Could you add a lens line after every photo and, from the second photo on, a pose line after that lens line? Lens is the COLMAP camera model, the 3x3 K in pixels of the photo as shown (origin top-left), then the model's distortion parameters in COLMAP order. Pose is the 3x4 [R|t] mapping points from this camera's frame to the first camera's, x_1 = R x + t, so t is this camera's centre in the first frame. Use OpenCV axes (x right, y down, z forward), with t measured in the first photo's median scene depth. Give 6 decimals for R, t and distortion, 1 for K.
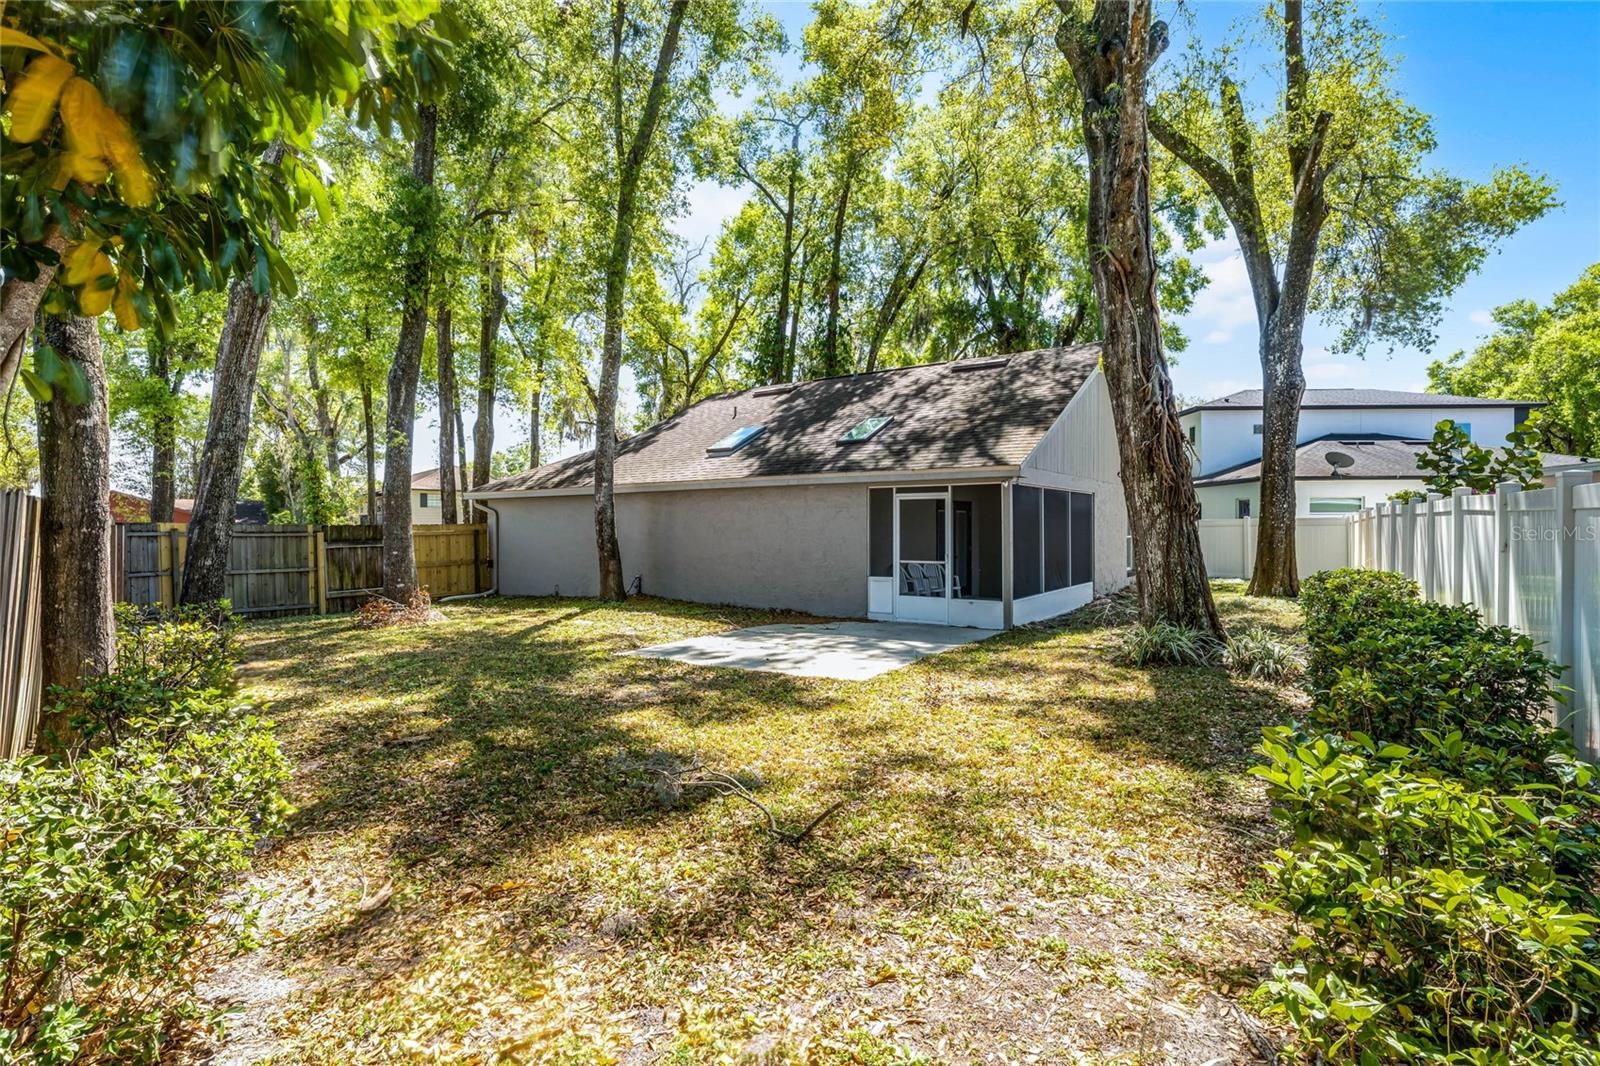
lens RADIAL K [[766.7, 0, 800.0], [0, 766.7, 533.0], [0, 0, 1]] dist [0.000878, 0.000494]
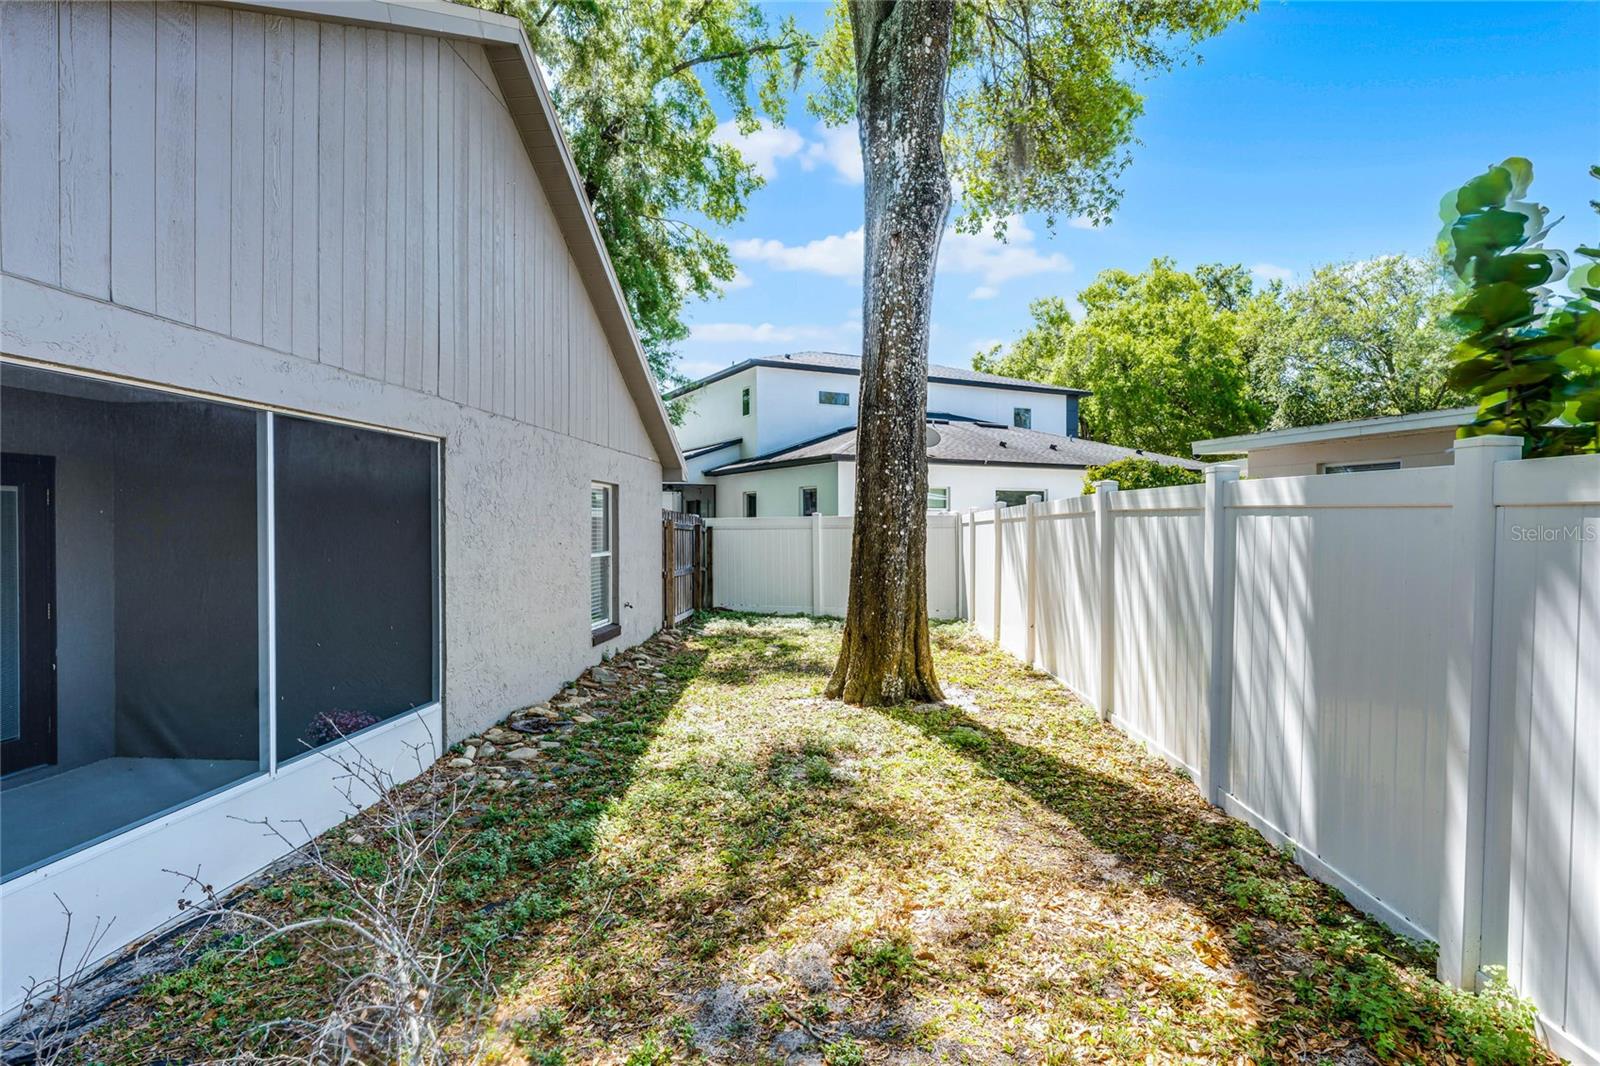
lens RADIAL K [[826.7, 0, 800.0], [0, 826.7, 533.0], [0, 0, 1]] dist [0.000217, 0.000003]
pose [[0.867599, -0.004016, 0.497248, 0.211318], [0.001067, 0.999980, 0.006213, -0.008088], [-0.497264, -0.004860, 0.867586, 0.378701]]
